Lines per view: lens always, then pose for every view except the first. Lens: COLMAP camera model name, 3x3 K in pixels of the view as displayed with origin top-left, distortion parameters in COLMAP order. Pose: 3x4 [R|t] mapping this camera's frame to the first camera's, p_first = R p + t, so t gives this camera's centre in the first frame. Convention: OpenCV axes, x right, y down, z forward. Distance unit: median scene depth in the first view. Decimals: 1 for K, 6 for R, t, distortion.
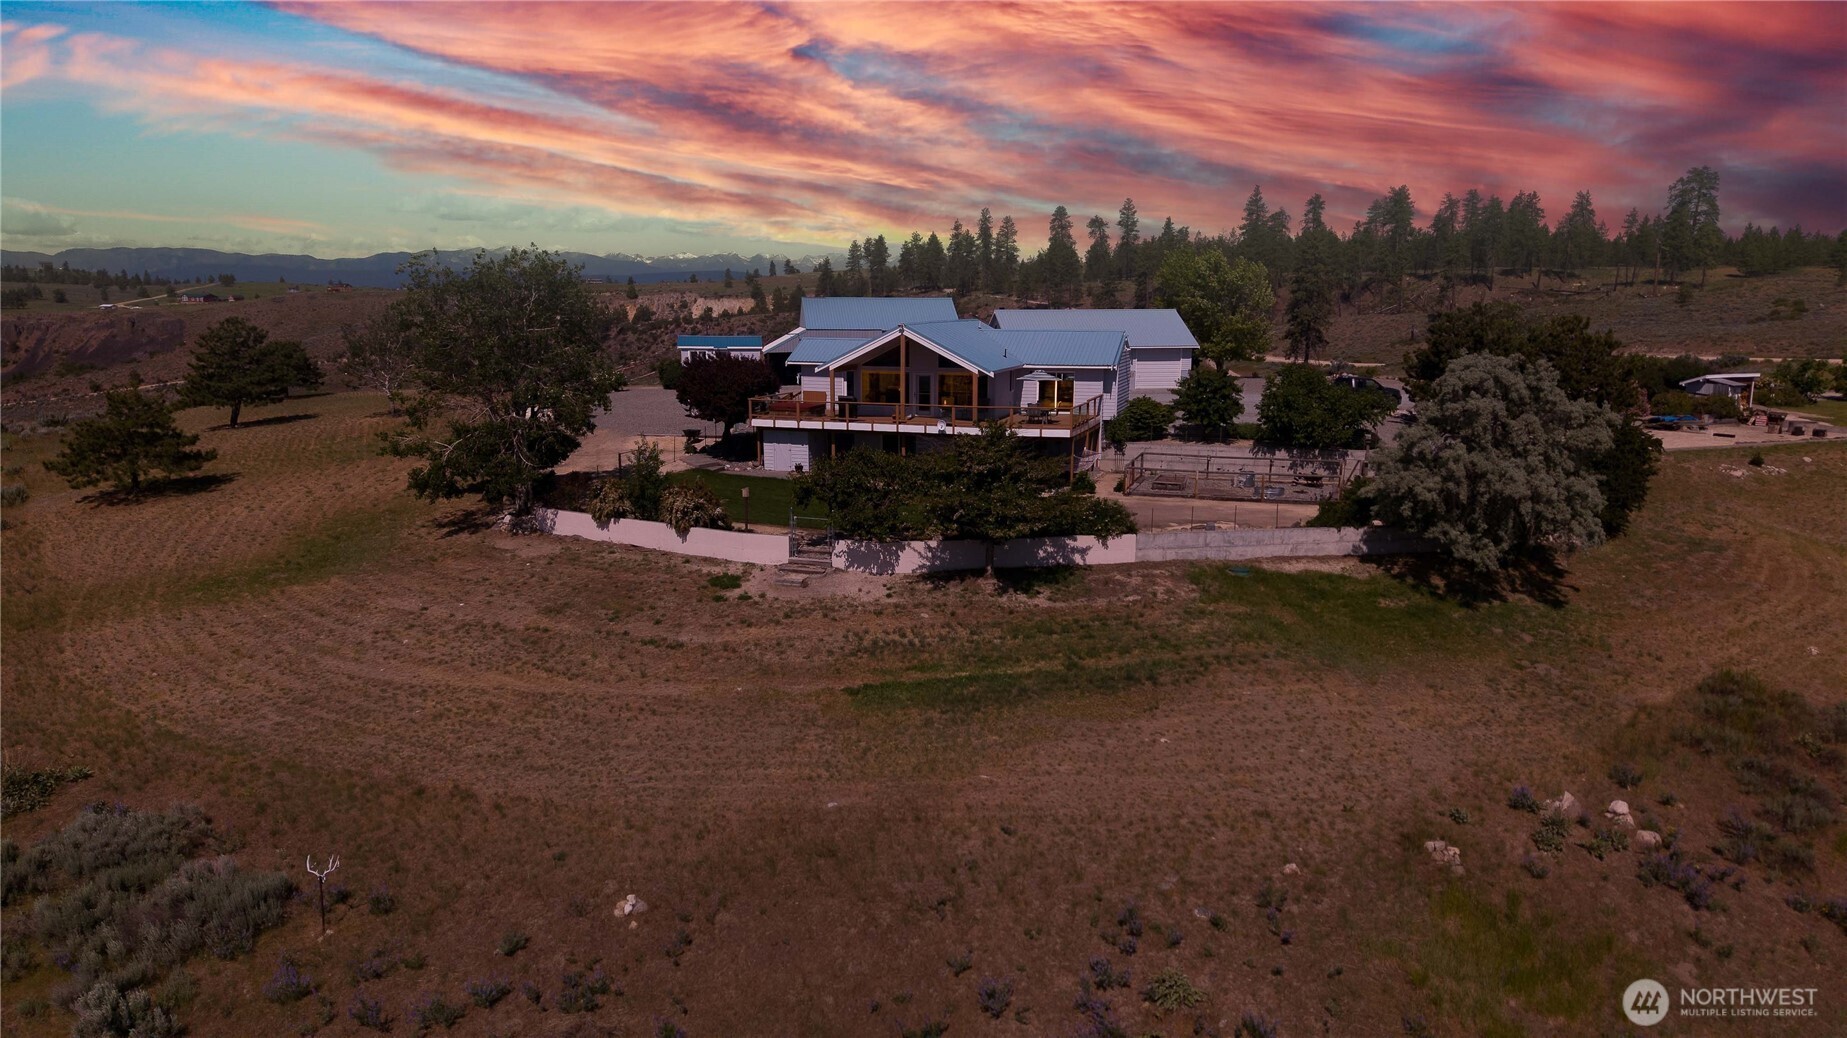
lens RADIAL K [[1275.6, 0, 923.5], [0, 1275.6, 519.0], [0, 0, 1]] dist [0.068814, -0.093270]
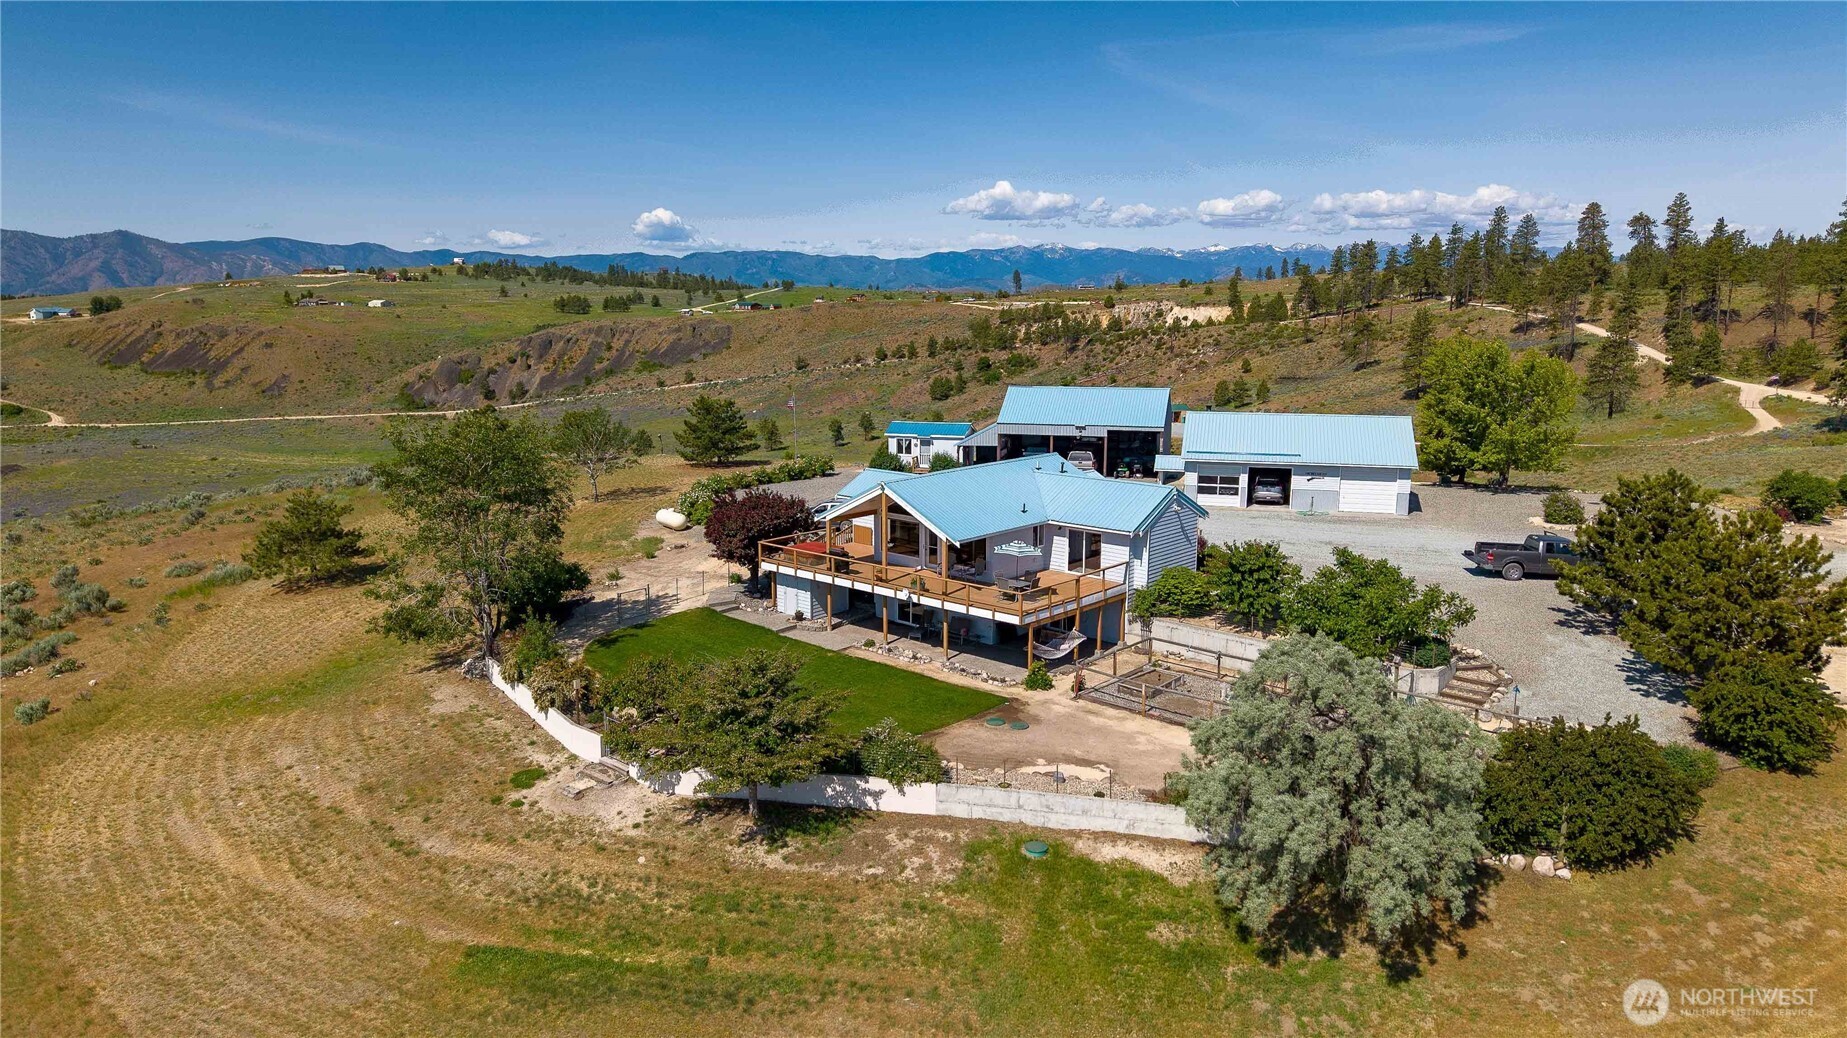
lens RADIAL K [[1275.6, 0, 923.5], [0, 1275.6, 519.0], [0, 0, 1]] dist [0.068814, -0.093270]
pose [[0.911846, 0.071713, -0.404221, 0.481997], [-0.067044, 0.997419, 0.025715, -0.184758], [0.405021, 0.003652, 0.914300, 0.182136]]
